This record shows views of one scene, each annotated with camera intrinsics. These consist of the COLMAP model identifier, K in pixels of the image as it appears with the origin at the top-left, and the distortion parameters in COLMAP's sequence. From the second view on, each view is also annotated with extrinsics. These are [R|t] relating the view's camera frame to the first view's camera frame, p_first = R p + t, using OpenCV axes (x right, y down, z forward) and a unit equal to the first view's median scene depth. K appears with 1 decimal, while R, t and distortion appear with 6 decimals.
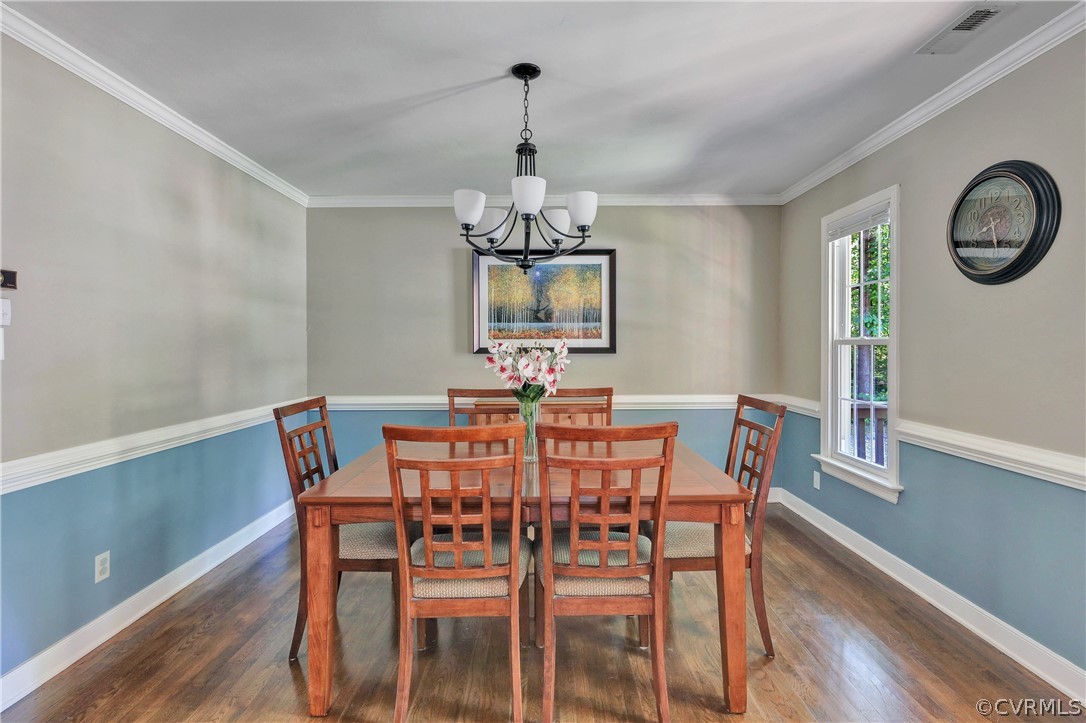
lens RADIAL K [[514.6, 0, 541.1], [0, 514.6, 345.5], [0, 0, 1]] dist [-0.003432, -0.000474]
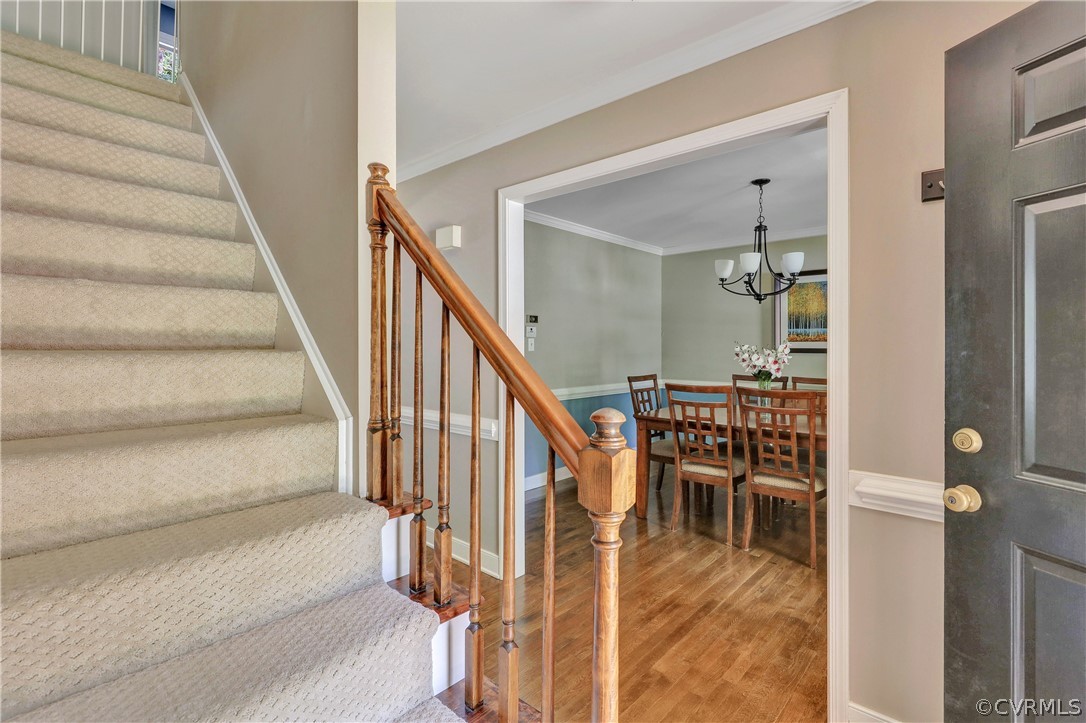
lens RADIAL K [[514.6, 0, 541.1], [0, 514.6, 345.5], [0, 0, 1]] dist [-0.003432, -0.000474]
pose [[0.745372, 0.011634, -0.666547, 0.553729], [-0.009478, 0.999932, 0.006855, -0.008803], [0.666581, 0.001208, 0.745431, -0.712154]]
